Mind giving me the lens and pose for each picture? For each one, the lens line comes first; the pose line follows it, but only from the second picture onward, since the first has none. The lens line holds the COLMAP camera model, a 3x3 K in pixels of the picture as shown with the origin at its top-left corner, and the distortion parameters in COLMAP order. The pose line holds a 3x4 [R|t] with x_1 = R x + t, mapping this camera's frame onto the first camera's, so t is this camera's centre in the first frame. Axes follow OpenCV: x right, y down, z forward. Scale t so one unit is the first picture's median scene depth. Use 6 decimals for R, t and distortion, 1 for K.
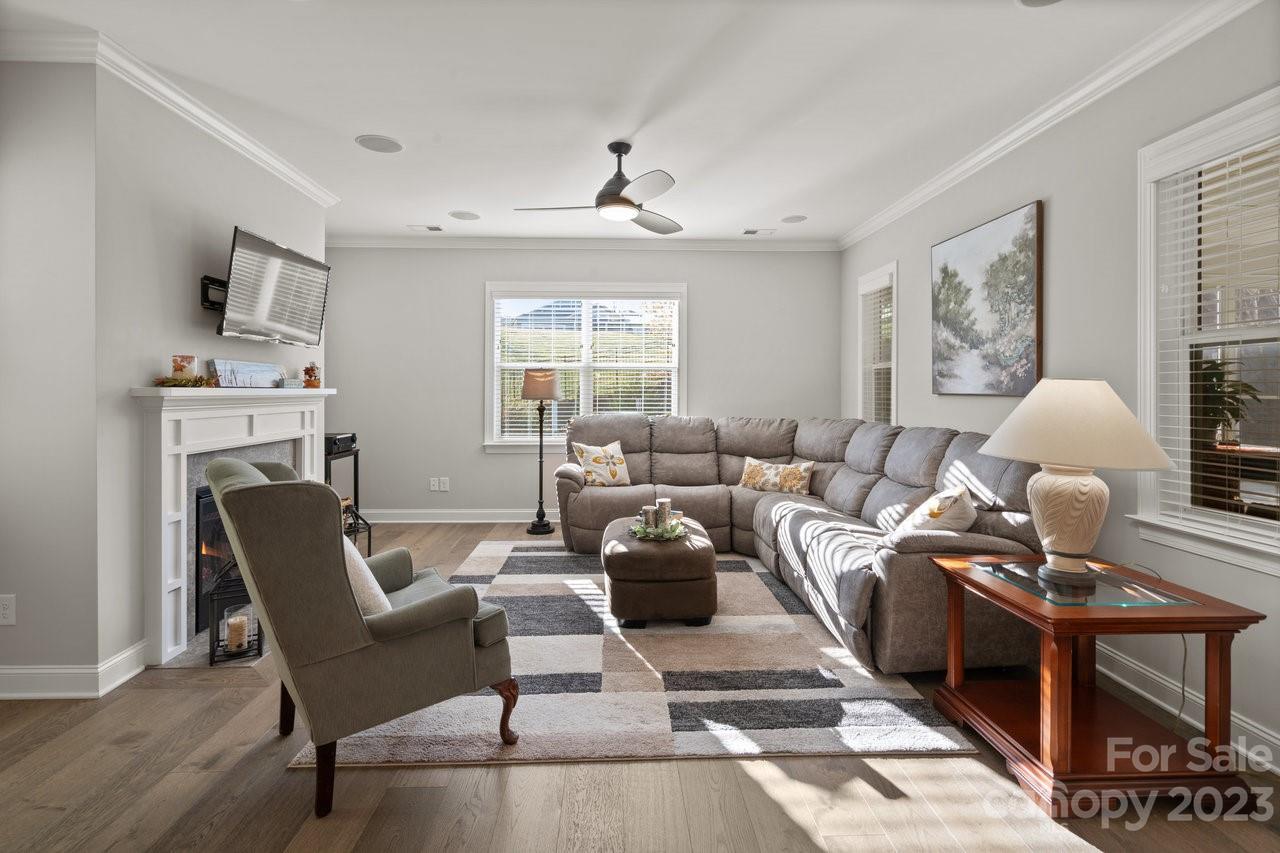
lens RADIAL K [[596.8, 0, 640.1], [0, 596.8, 386.9], [0, 0, 1]] dist [-0.005966, 0.001203]
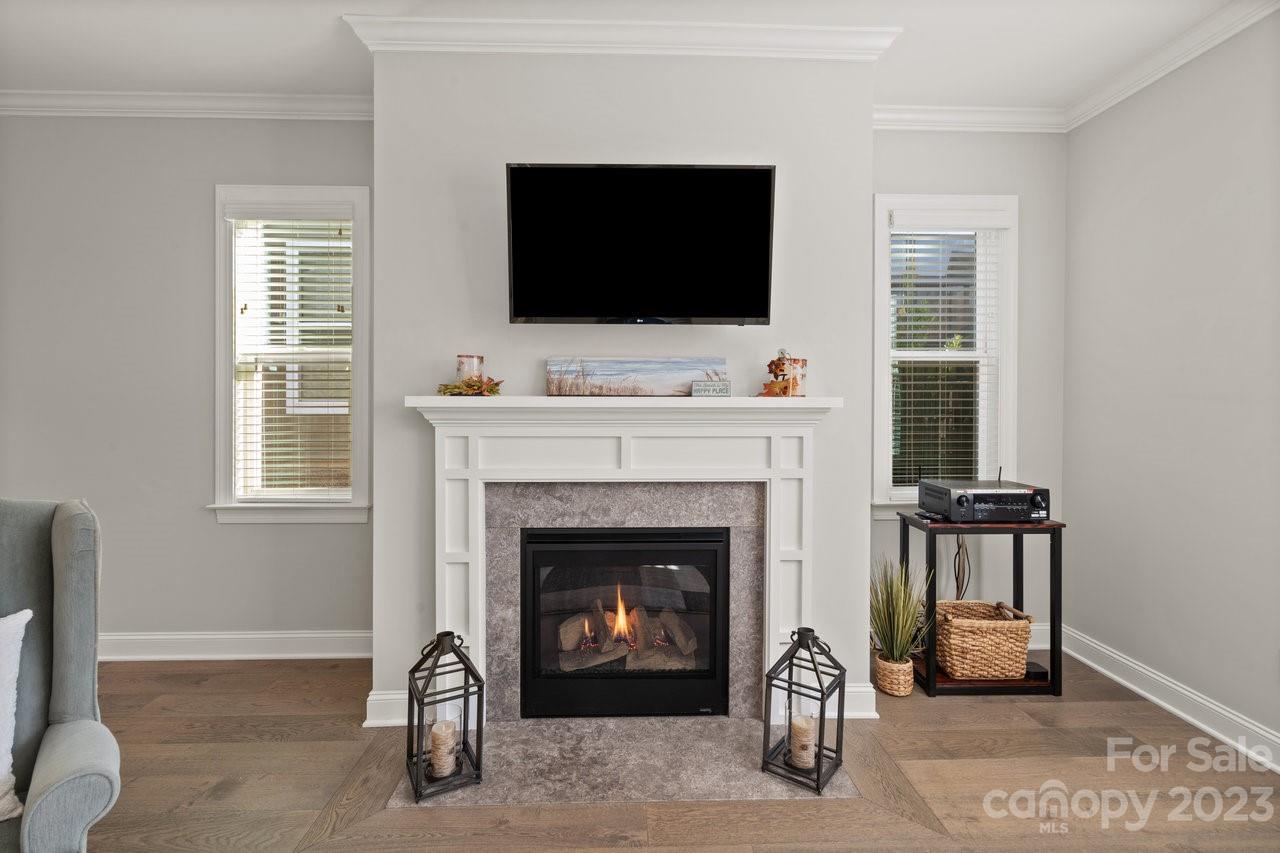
lens RADIAL K [[596.8, 0, 631.4], [0, 596.8, 398.4], [0, 0, 1]] dist [-0.005966, 0.001203]
pose [[-0.009656, 0.004348, -0.999944, 0.016496], [0.001251, 0.999990, 0.004336, 0.001131], [0.999953, -0.001209, -0.009661, 0.953262]]
